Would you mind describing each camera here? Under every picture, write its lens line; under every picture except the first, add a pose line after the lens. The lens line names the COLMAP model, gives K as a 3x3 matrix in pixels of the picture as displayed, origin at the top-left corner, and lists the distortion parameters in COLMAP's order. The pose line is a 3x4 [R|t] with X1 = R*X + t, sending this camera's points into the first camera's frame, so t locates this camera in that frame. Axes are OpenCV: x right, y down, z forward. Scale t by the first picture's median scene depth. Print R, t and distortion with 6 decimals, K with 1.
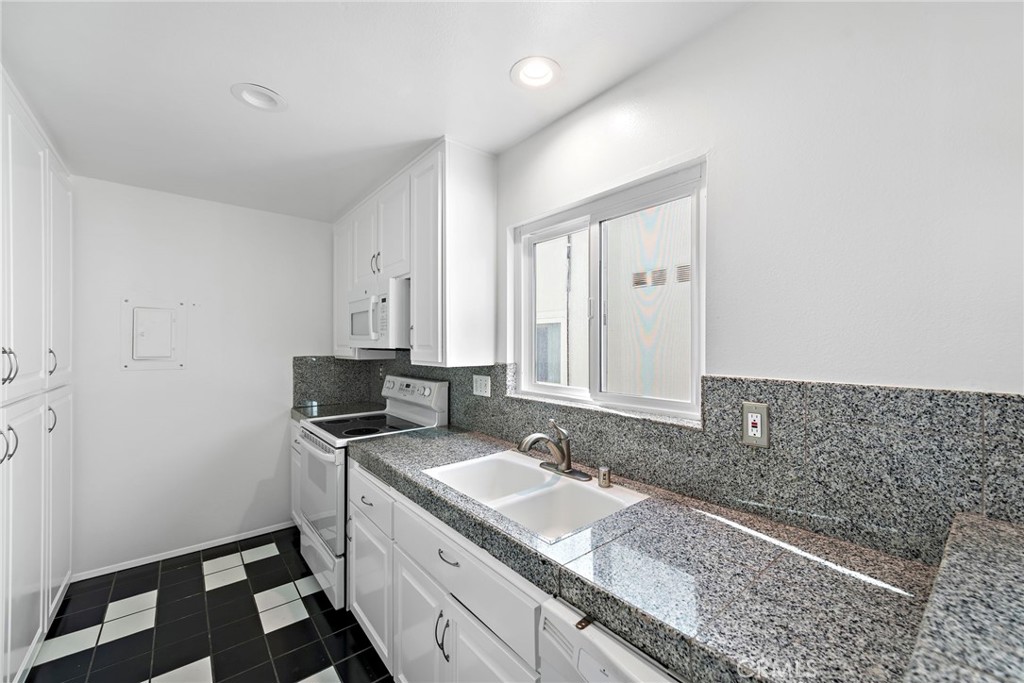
lens RADIAL K [[404.6, 0, 520.2], [0, 404.6, 345.3], [0, 0, 1]] dist [0.004690, -0.001243]
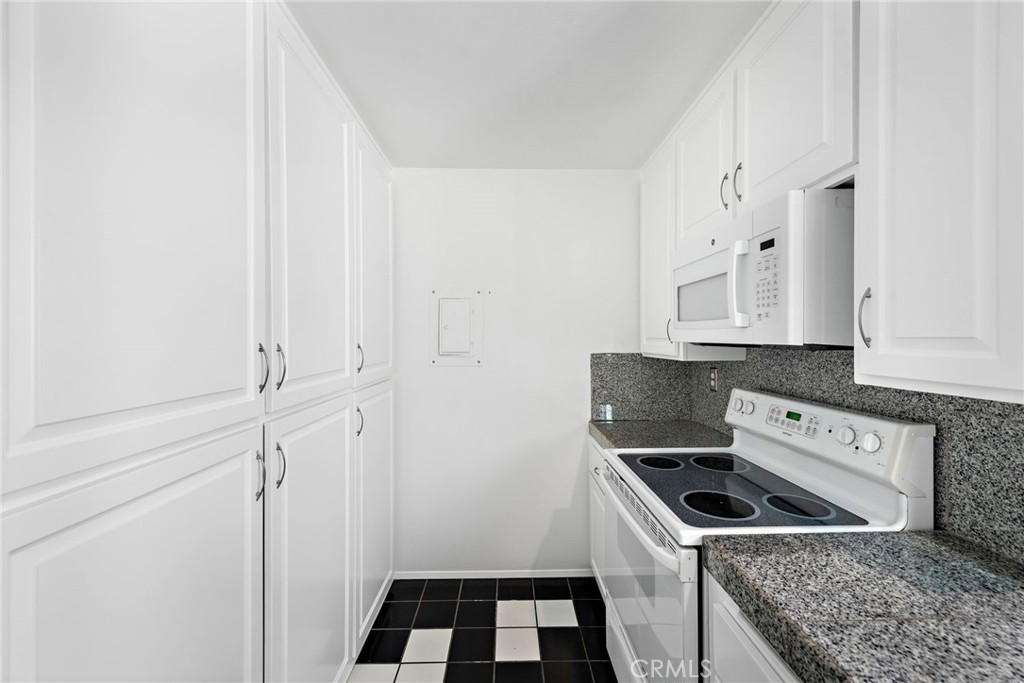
lens RADIAL K [[404.6, 0, 512.2], [0, 404.6, 339.1], [0, 0, 1]] dist [0.004690, -0.001243]
pose [[0.776830, -0.003549, -0.629700, -0.245709], [0.005383, 0.999985, 0.001004, -0.000743], [0.629687, -0.004170, 0.776837, 0.396159]]
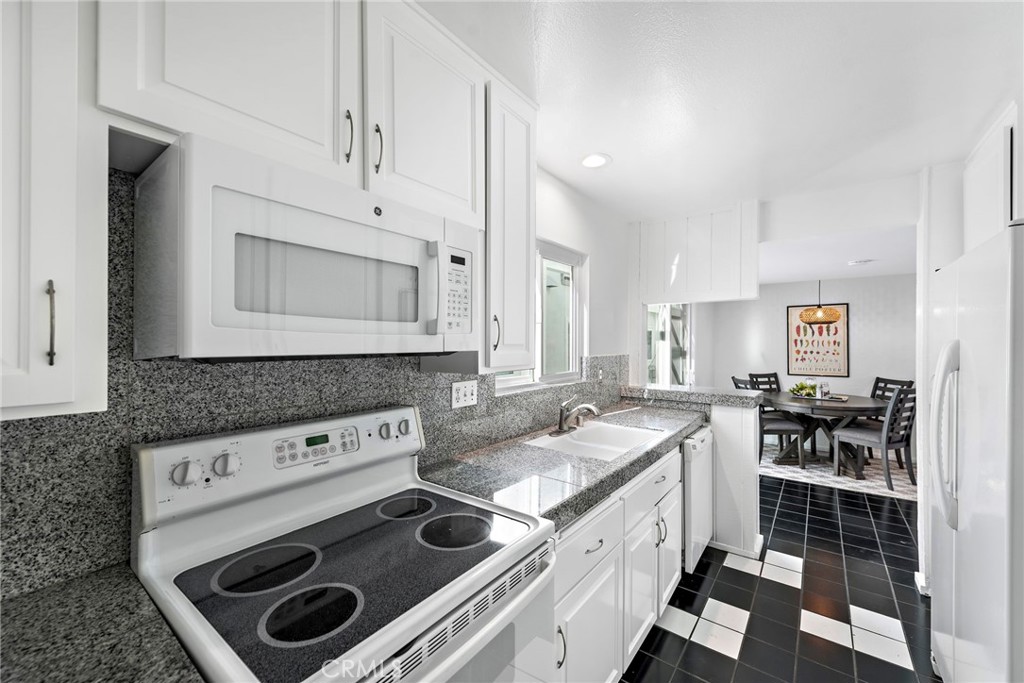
lens RADIAL K [[404.6, 0, 512.2], [0, 404.6, 340.7], [0, 0, 1]] dist [0.004690, -0.001243]
pose [[-0.225381, -0.002374, 0.974268, -0.791392], [-0.003502, 0.999993, 0.001627, -0.006811], [-0.974264, -0.003045, -0.225388, 0.959477]]
